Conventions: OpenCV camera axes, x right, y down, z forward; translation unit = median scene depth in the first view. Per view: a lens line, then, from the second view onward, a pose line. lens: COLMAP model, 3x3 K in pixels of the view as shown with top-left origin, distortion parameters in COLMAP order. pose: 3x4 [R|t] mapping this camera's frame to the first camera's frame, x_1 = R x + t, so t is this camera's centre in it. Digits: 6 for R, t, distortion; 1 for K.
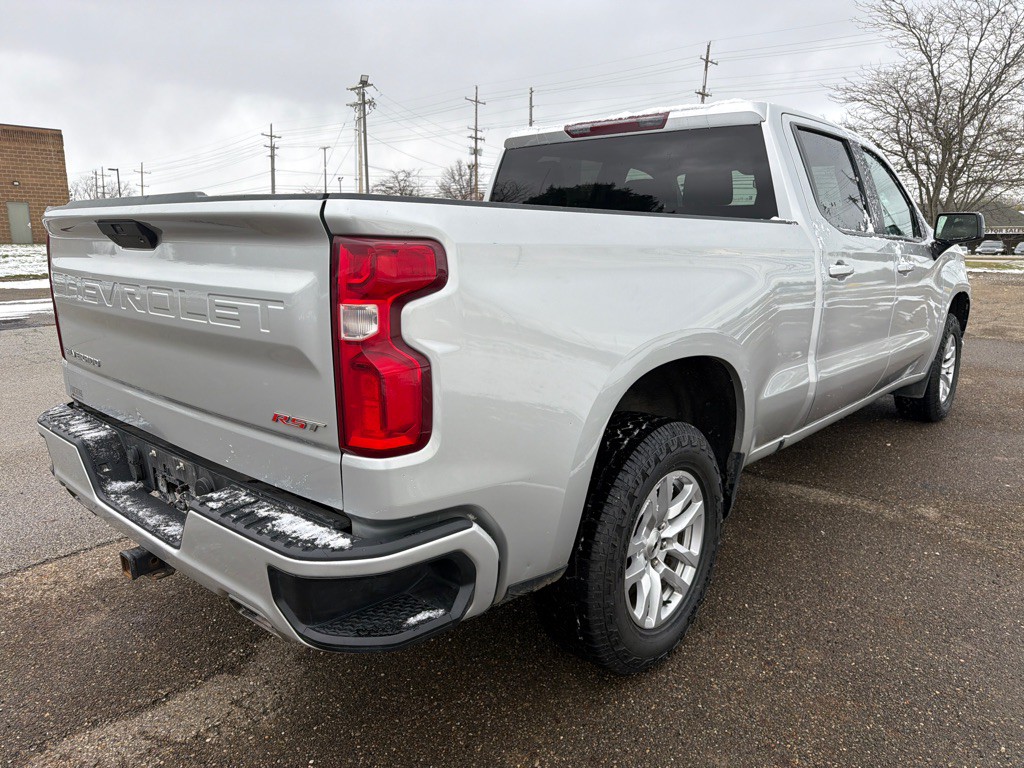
lens RADIAL K [[727.7, 0, 512.0], [0, 727.7, 384.0], [0, 0, 1]] dist [0.057063, -0.067644]
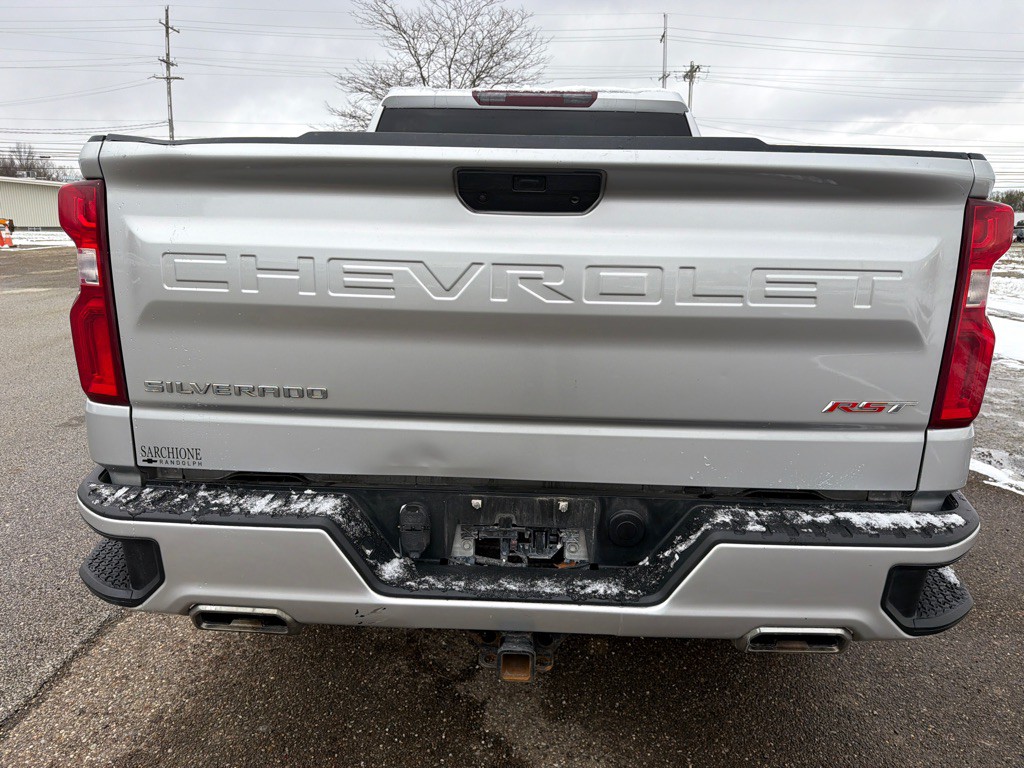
lens RADIAL K [[727.7, 0, 512.0], [0, 727.7, 384.0], [0, 0, 1]] dist [0.057063, -0.067644]
pose [[0.765915, -0.129480, 0.629770, -0.800482], [0.115452, 0.991288, 0.063397, -0.055686], [-0.632492, 0.024151, 0.774190, 0.388134]]
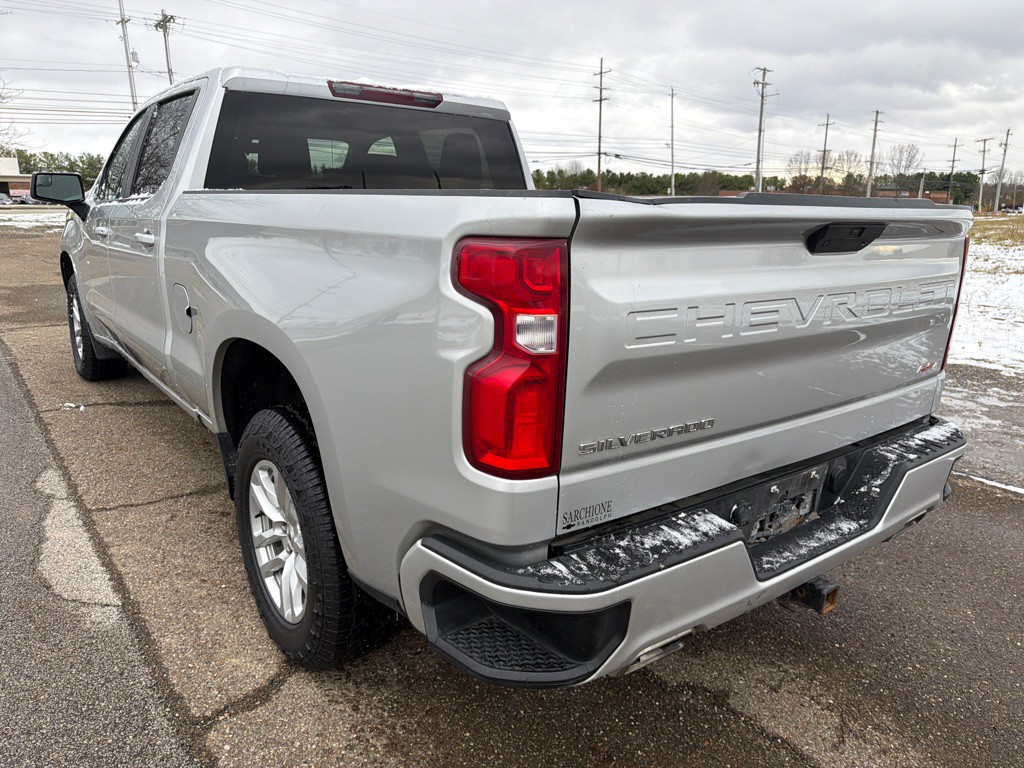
lens RADIAL K [[727.7, 0, 512.0], [0, 727.7, 384.0], [0, 0, 1]] dist [0.057063, -0.067644]
pose [[0.189047, -0.243148, 0.951389, -1.207263], [0.175122, 0.961676, 0.210979, -0.236525], [-0.966226, 0.126724, 0.224383, 0.980816]]
